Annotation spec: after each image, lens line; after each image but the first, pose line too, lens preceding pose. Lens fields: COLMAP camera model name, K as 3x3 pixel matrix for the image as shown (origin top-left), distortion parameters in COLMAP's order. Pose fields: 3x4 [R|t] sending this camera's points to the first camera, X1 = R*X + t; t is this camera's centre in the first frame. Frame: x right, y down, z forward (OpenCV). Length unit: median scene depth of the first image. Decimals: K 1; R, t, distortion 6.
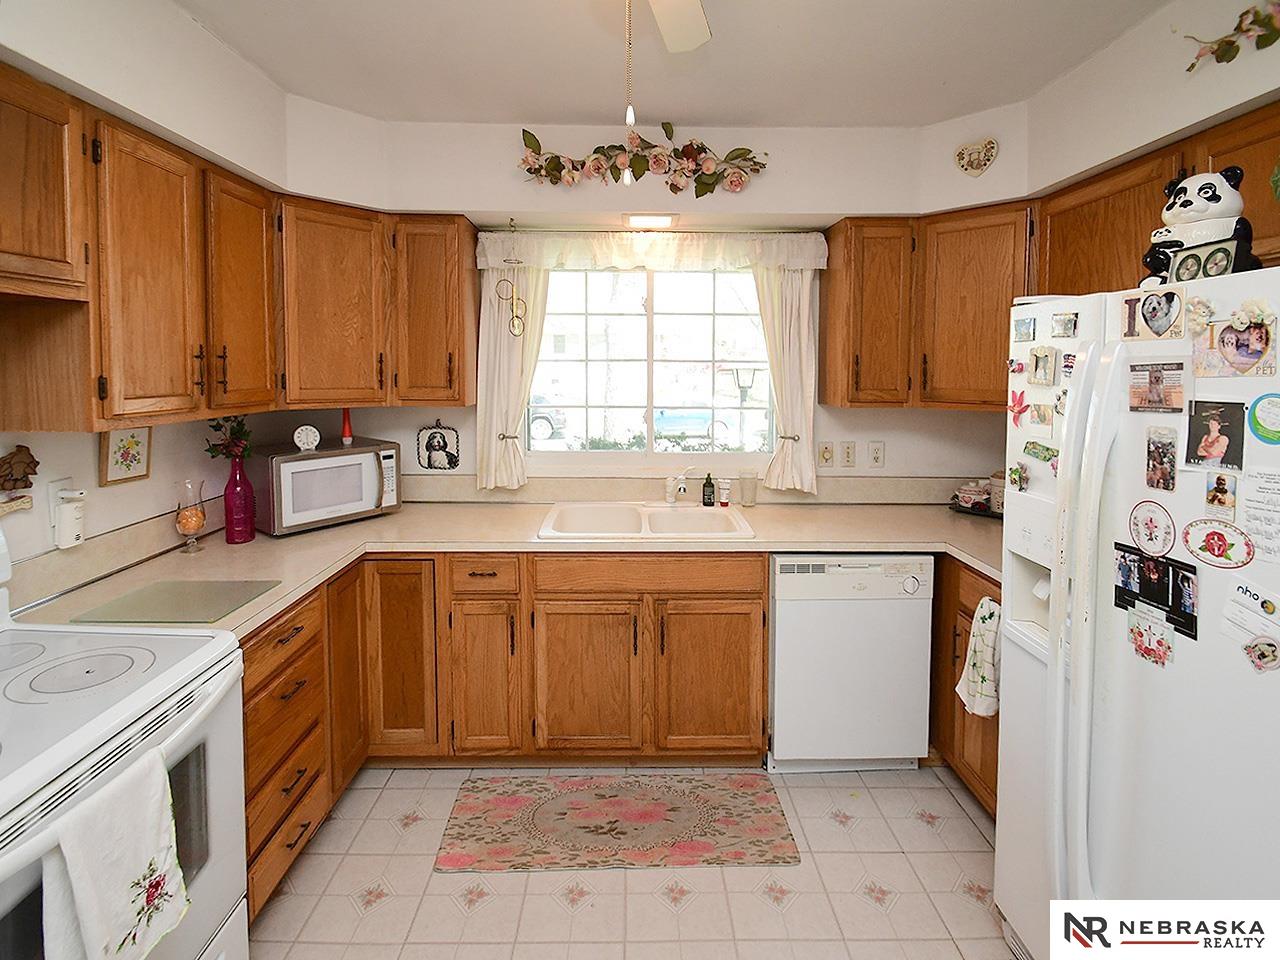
lens RADIAL K [[563.8, 0, 640.0], [0, 563.8, 390.5], [0, 0, 1]] dist [0.018829, -0.010691]
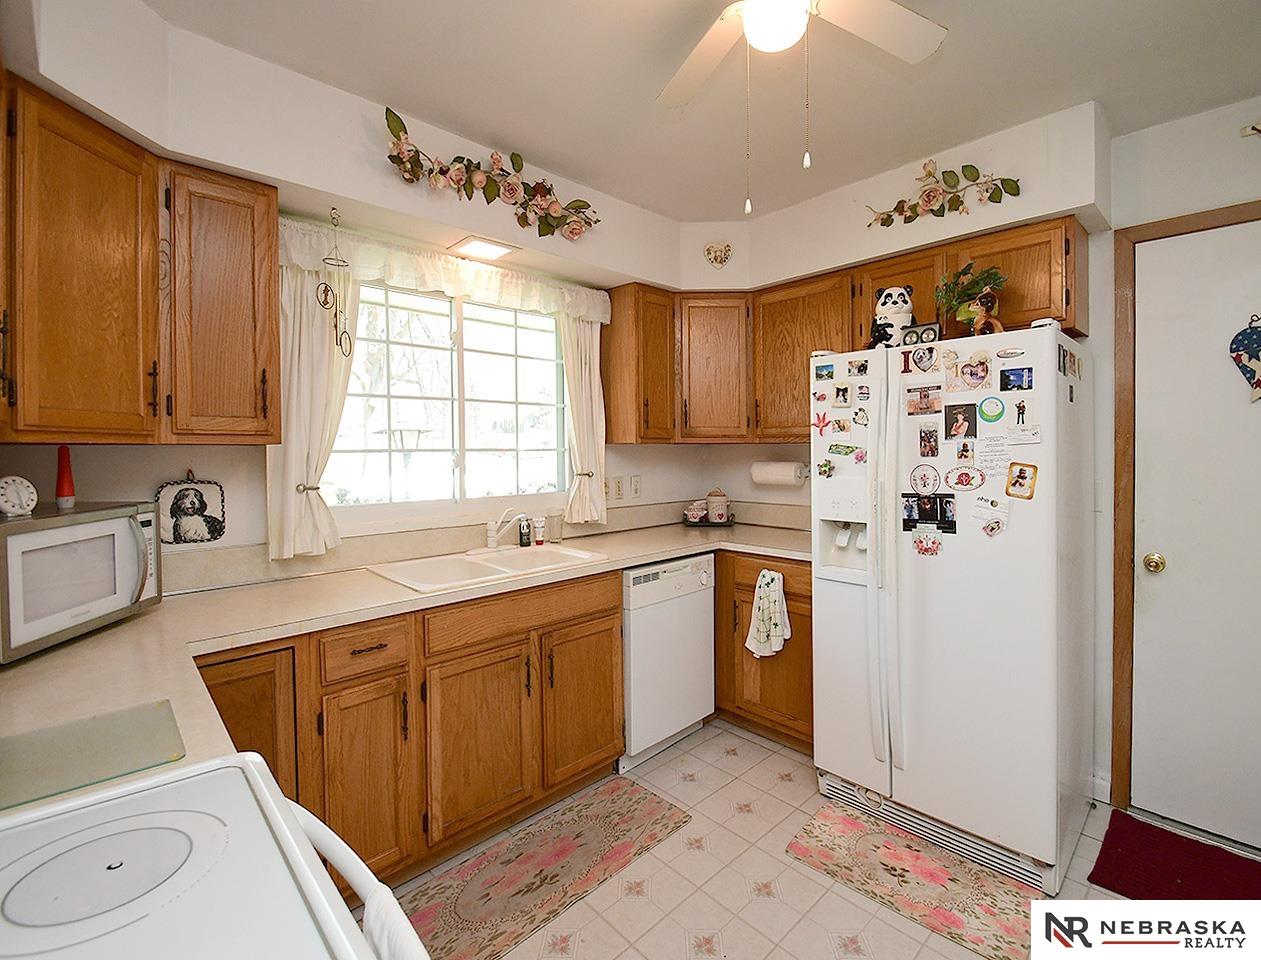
lens RADIAL K [[578.7, 0, 627.8], [0, 578.7, 451.8], [0, 0, 1]] dist [0.015423, -0.000682]
pose [[0.742581, -0.020105, 0.669455, -0.536783], [0.042199, 0.998968, -0.016808, 0.078258], [-0.668426, 0.040732, 0.742663, 0.144047]]
